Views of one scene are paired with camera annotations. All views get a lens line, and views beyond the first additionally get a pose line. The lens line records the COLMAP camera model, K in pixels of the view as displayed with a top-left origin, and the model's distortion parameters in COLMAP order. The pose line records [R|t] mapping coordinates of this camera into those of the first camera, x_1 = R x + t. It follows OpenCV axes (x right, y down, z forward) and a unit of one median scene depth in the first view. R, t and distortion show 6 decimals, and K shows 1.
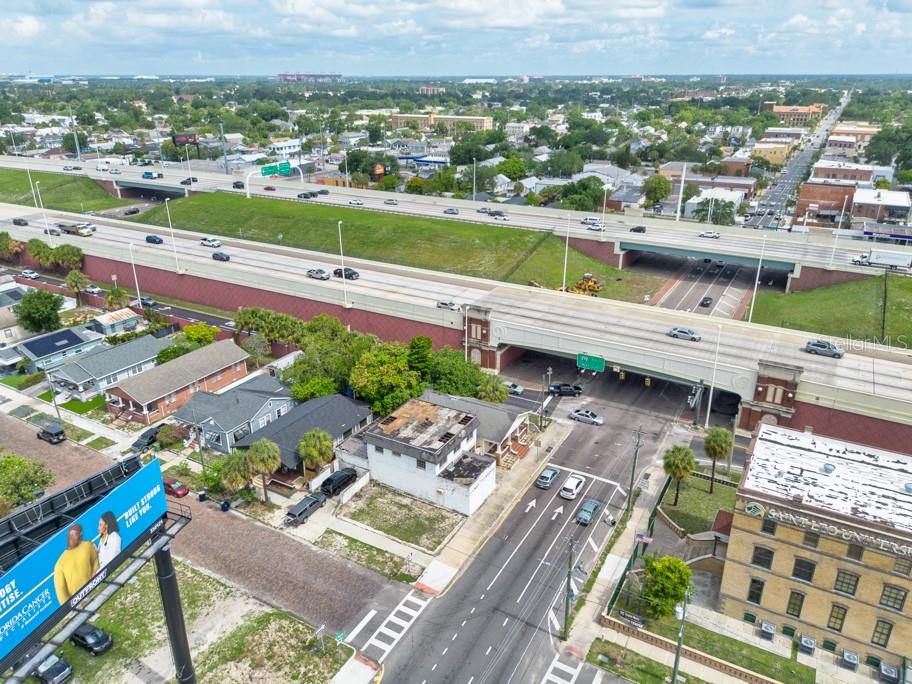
lens RADIAL K [[657.9, 0, 455.5], [0, 657.9, 333.9], [0, 0, 1]] dist [0.071582, -0.076773]
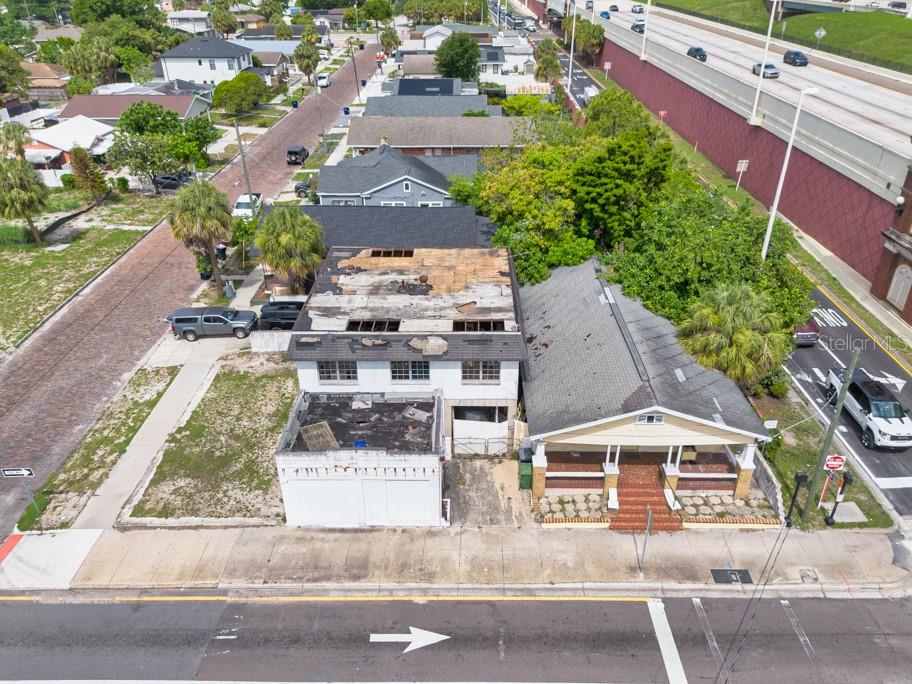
lens RADIAL K [[661.9, 0, 461.5], [0, 661.9, 315.5], [0, 0, 1]] dist [0.055893, -0.052531]
pose [[0.486179, 0.413926, -0.769607, 0.299341], [-0.316819, 0.904272, 0.286212, 0.027647], [0.814405, 0.104676, 0.570778, 0.818937]]
